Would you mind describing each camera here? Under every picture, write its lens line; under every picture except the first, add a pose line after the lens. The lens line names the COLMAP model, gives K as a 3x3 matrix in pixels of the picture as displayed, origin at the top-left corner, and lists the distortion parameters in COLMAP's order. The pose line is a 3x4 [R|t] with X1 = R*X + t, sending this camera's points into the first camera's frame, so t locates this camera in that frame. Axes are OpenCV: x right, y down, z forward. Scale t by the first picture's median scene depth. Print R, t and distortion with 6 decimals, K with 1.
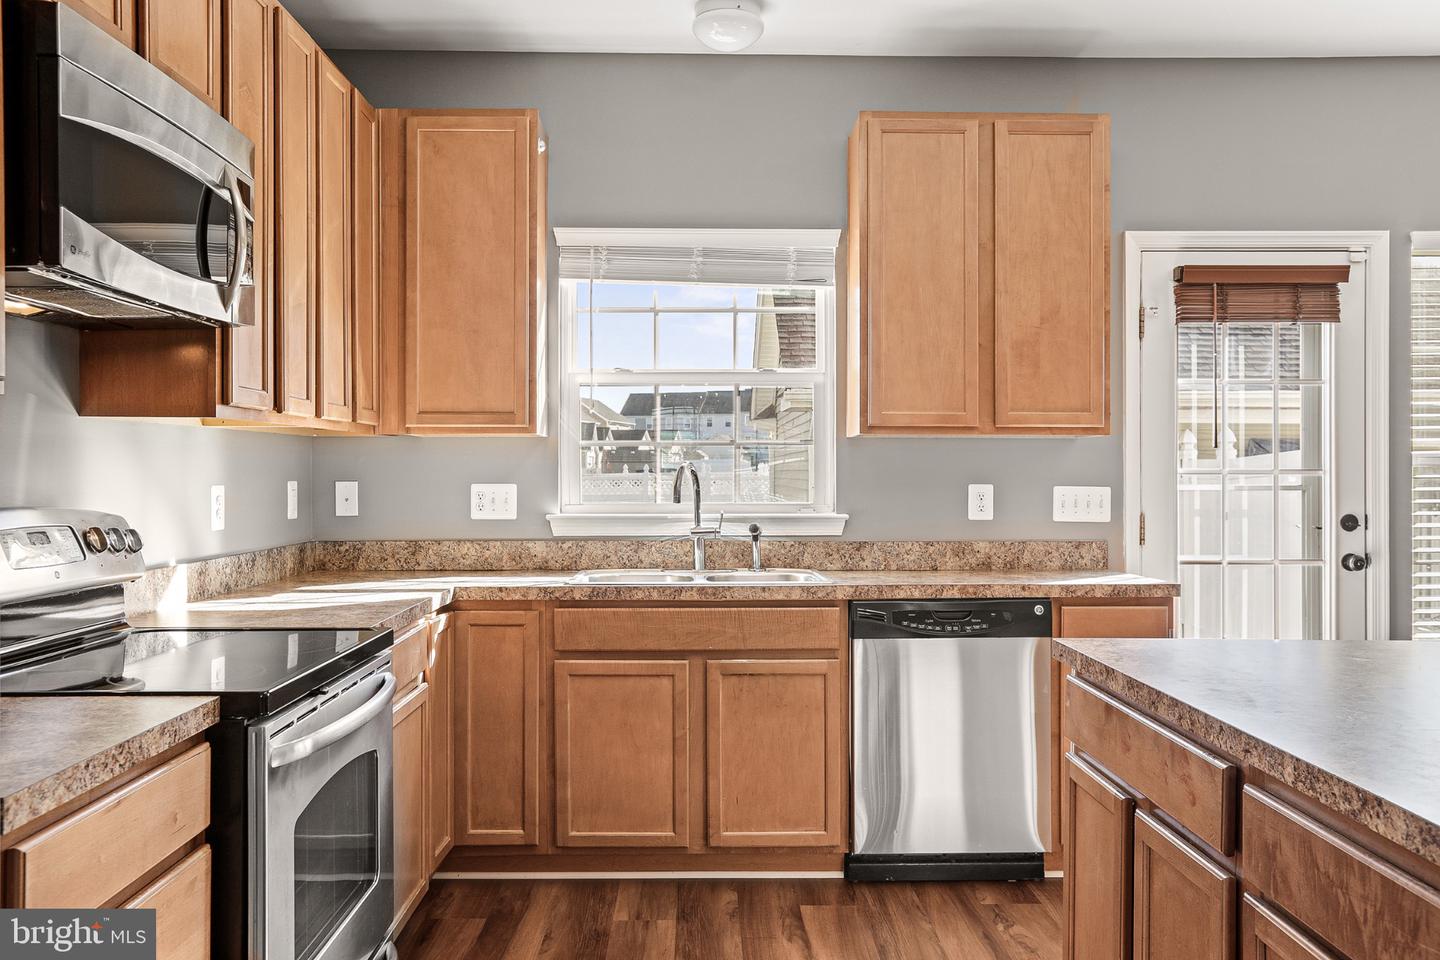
lens RADIAL K [[1188.1, 0, 725.3], [0, 1188.1, 473.4], [0, 0, 1]] dist [-0.004062, 0.023022]
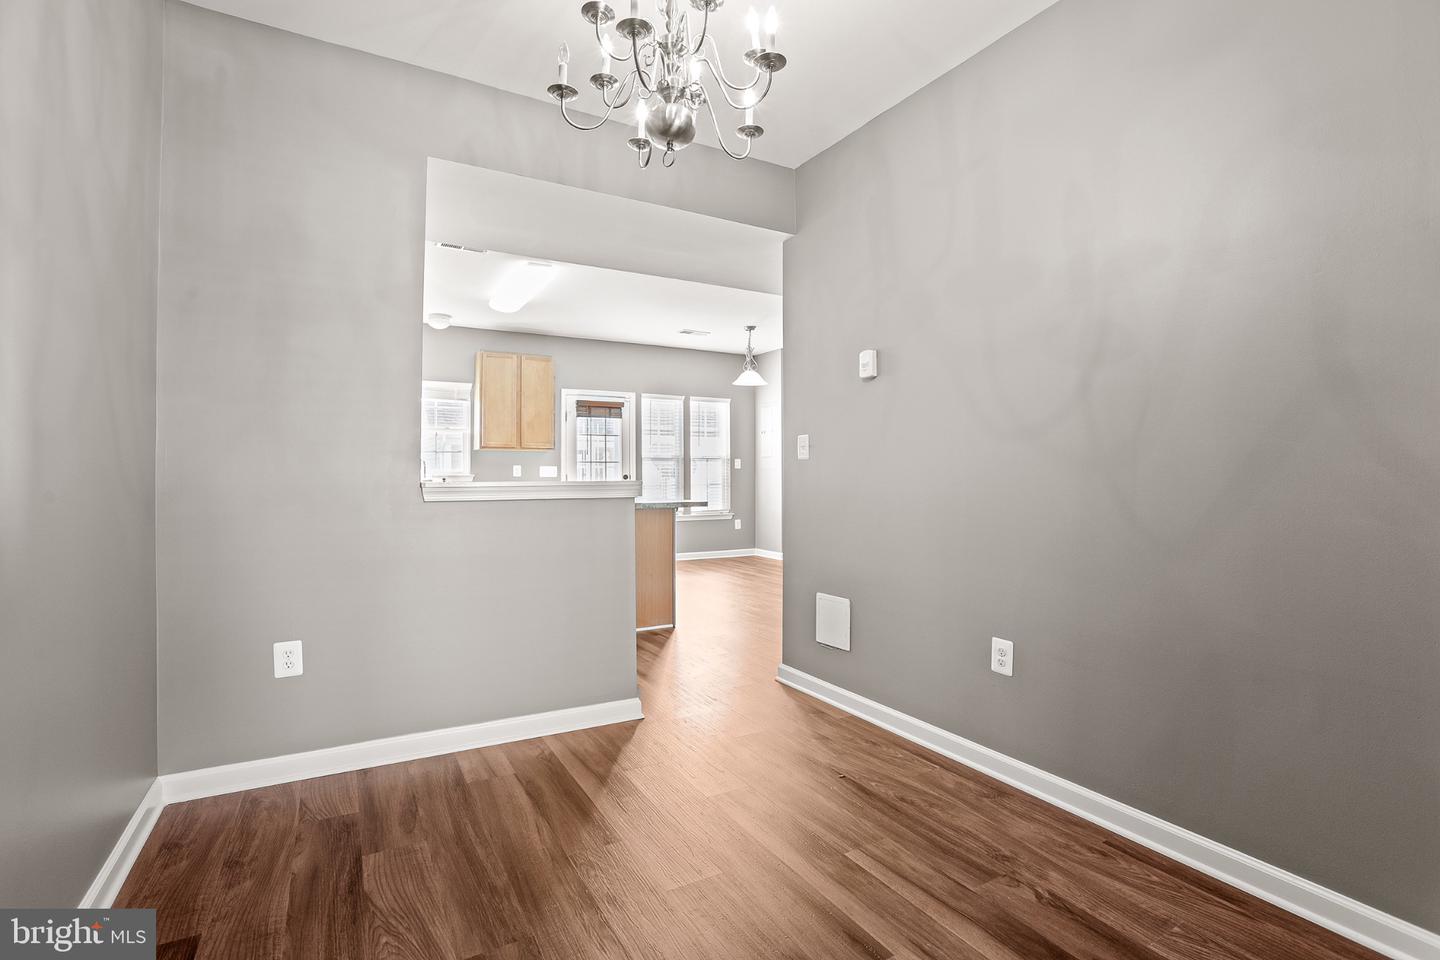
lens RADIAL K [[675.2, 0, 686.0], [0, 675.2, 475.4], [0, 0, 1]] dist [-0.032036, 0.010154]
pose [[0.897690, -0.002232, 0.440621, -0.181606], [0.001891, 0.999997, 0.001214, 0.035924], [-0.440623, -0.000256, 0.897692, -0.853620]]
